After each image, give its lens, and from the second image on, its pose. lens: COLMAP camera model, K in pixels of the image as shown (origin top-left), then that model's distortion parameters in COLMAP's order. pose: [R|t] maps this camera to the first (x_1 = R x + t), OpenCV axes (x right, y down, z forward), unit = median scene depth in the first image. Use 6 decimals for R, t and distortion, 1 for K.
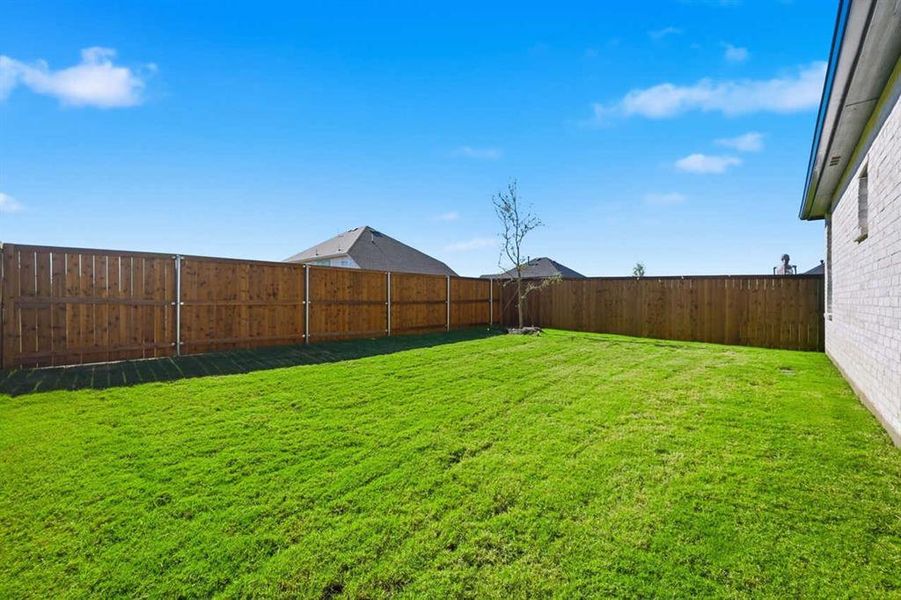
lens RADIAL K [[359.9, 0, 450.5], [0, 359.9, 300.0], [0, 0, 1]] dist [-0.019608, 0.006985]
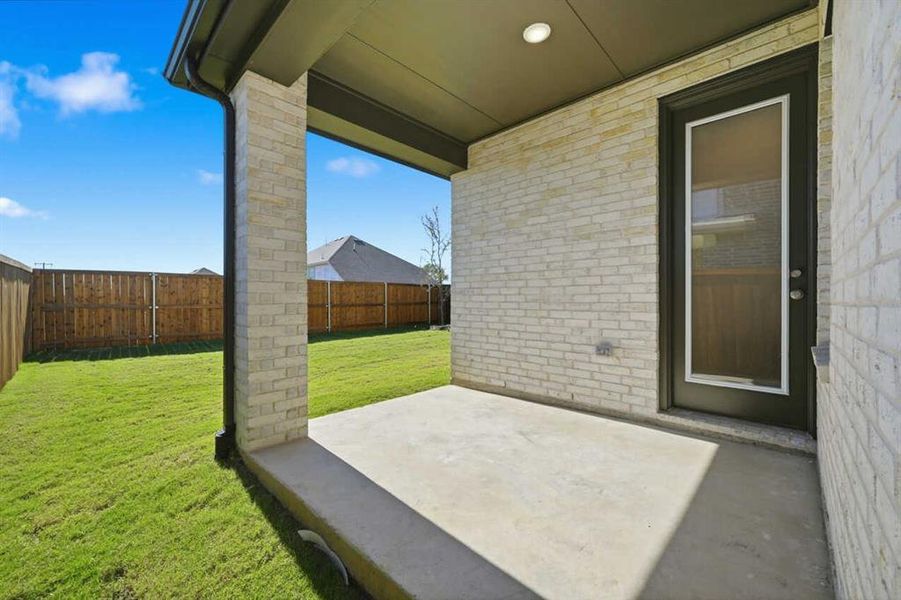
lens RADIAL K [[360.9, 0, 452.7], [0, 360.9, 301.6], [0, 0, 1]] dist [0.000821, -0.000098]
pose [[0.999895, -0.011654, -0.008619, 0.371050], [0.011614, 0.999922, -0.004660, 0.006737], [0.008673, 0.004559, 0.999952, -0.359440]]
